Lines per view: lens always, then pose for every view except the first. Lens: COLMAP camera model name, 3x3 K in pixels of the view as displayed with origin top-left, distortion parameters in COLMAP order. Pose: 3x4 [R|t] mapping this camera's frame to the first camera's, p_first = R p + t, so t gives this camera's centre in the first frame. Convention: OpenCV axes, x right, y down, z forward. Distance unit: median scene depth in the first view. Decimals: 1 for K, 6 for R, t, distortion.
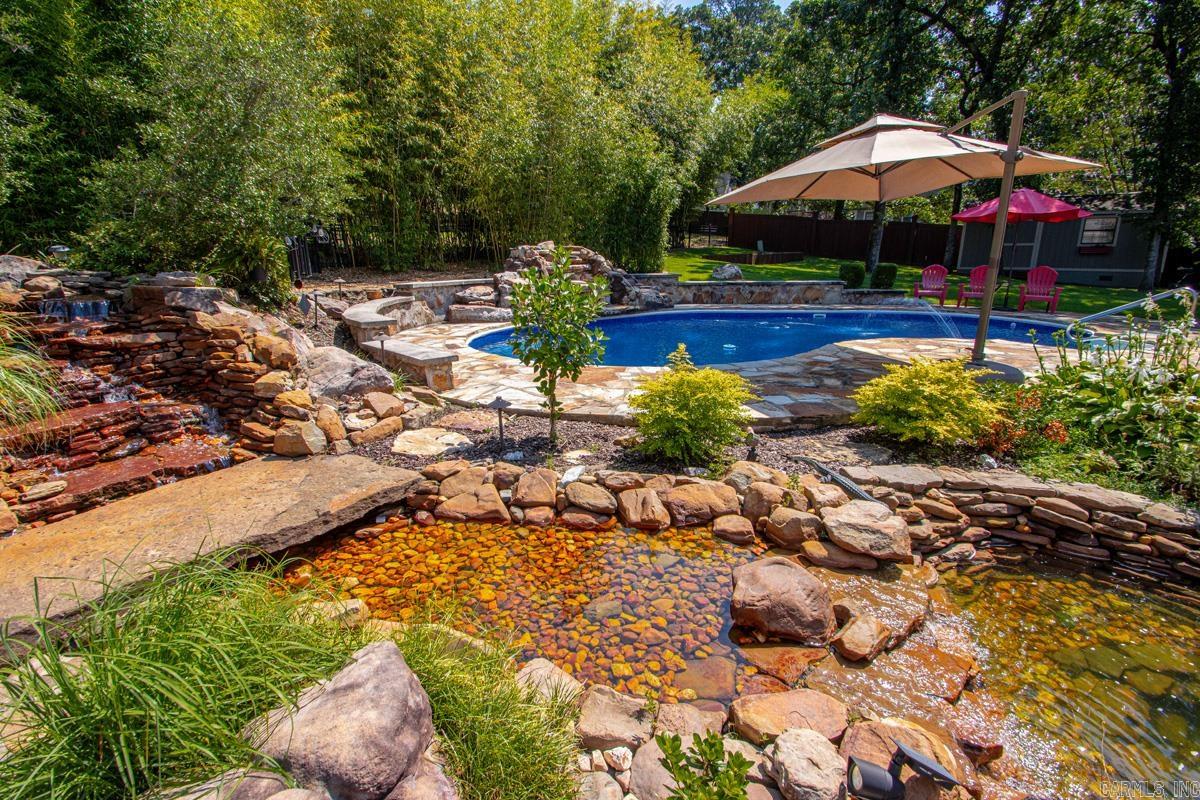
lens RADIAL K [[559.5, 0, 584.1], [0, 559.5, 397.4], [0, 0, 1]] dist [0.000317, -0.000383]
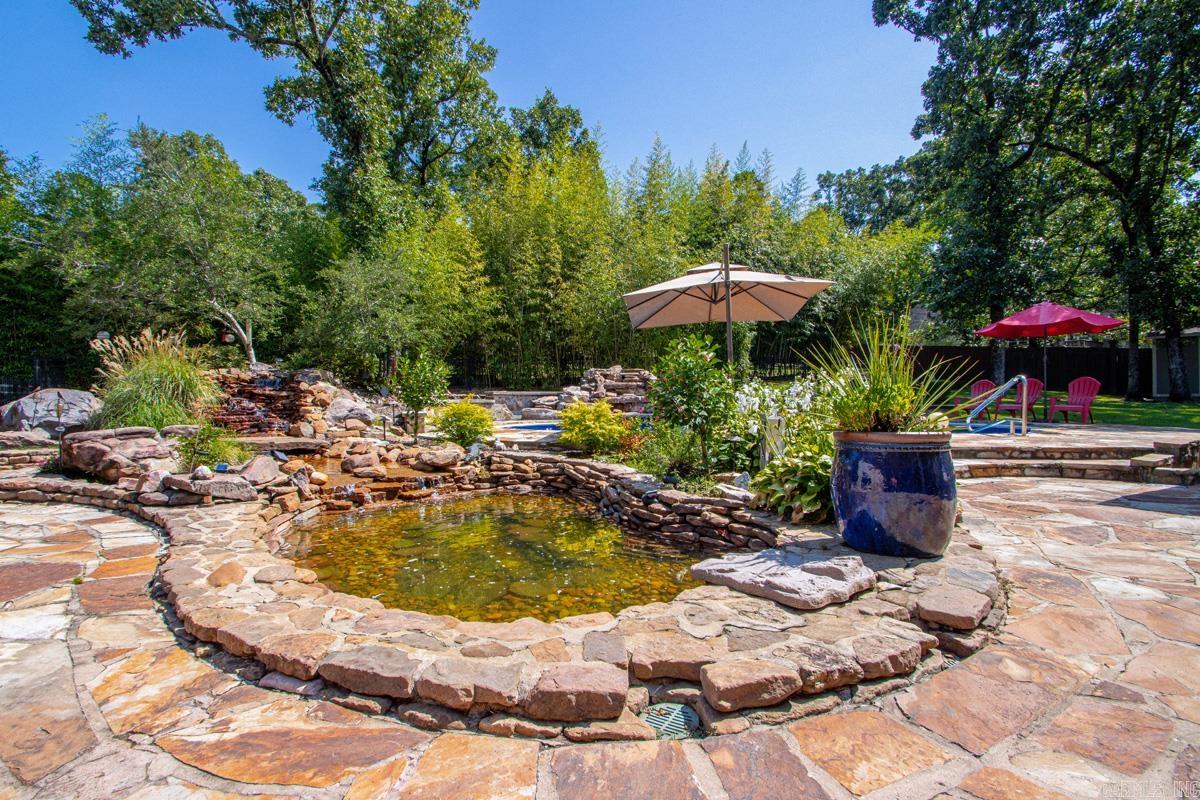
lens RADIAL K [[556.8, 0, 581.7], [0, 556.8, 391.8], [0, 0, 1]] dist [0.015478, -0.017781]
pose [[0.906222, -0.004110, -0.422782, 0.423282], [-0.106753, 0.965330, -0.238206, 0.099544], [0.409103, 0.261001, 0.874365, -0.152896]]
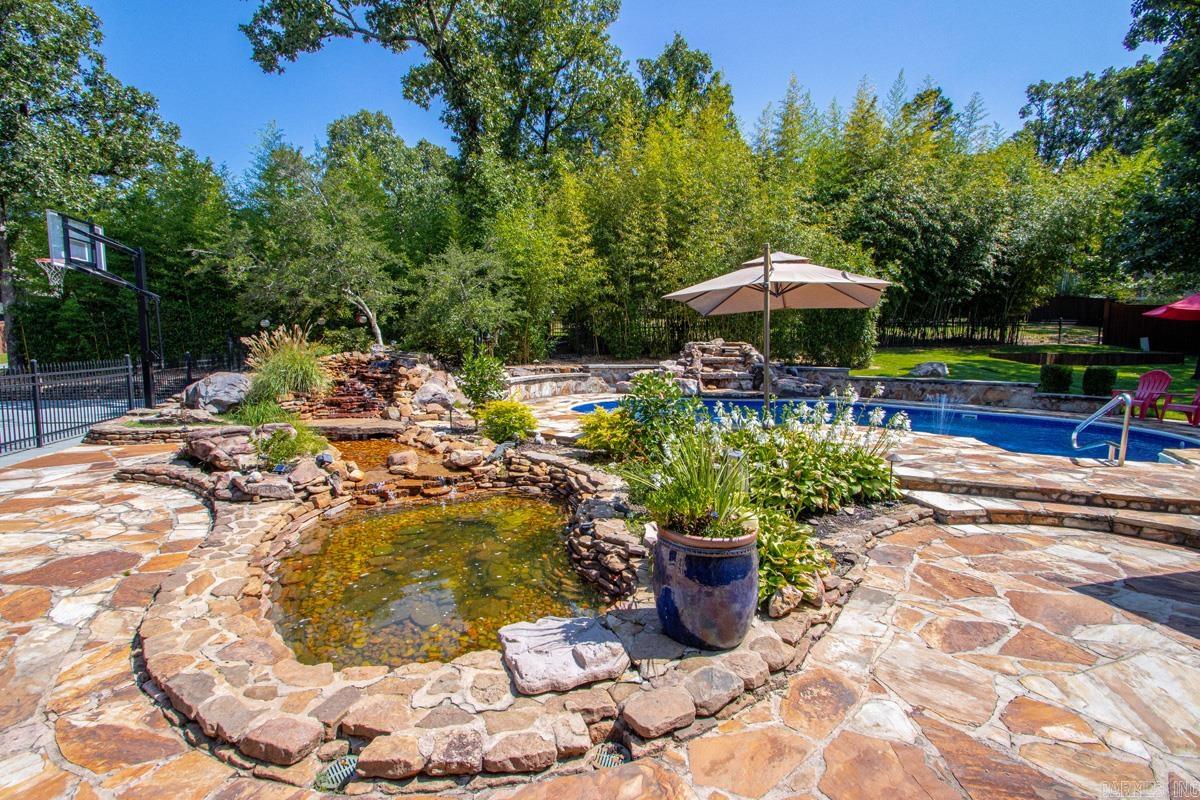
lens RADIAL K [[556.8, 0, 581.7], [0, 556.8, 391.8], [0, 0, 1]] dist [0.015478, -0.017781]
pose [[0.756593, 0.066347, -0.650512, 0.549065], [-0.177081, 0.978454, -0.106163, 0.028647], [0.629452, 0.195516, 0.752040, -0.123960]]
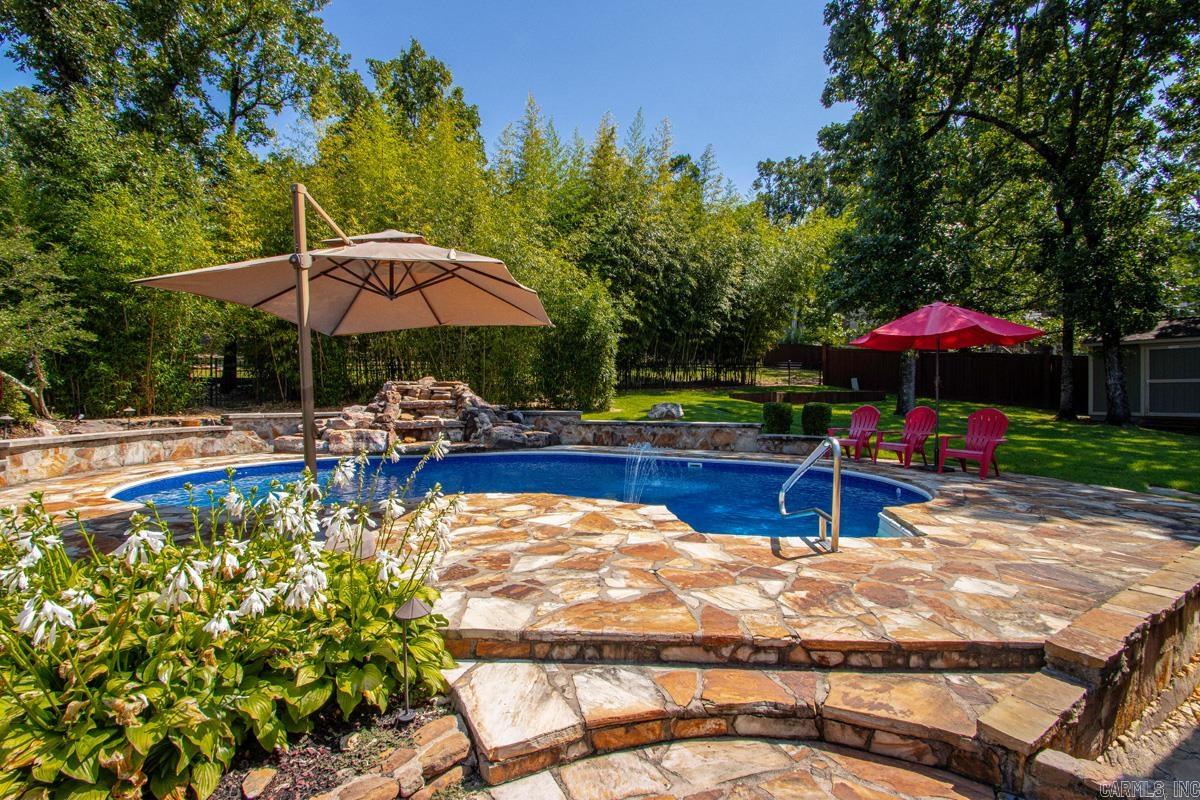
lens RADIAL K [[570.1, 0, 579.7], [0, 570.1, 392.9], [0, 0, 1]] dist [0.018176, -0.020867]
pose [[0.931728, 0.003593, -0.363139, 0.576683], [-0.095210, 0.967391, -0.234713, -0.039997], [0.350454, 0.253263, 0.901687, 0.190316]]
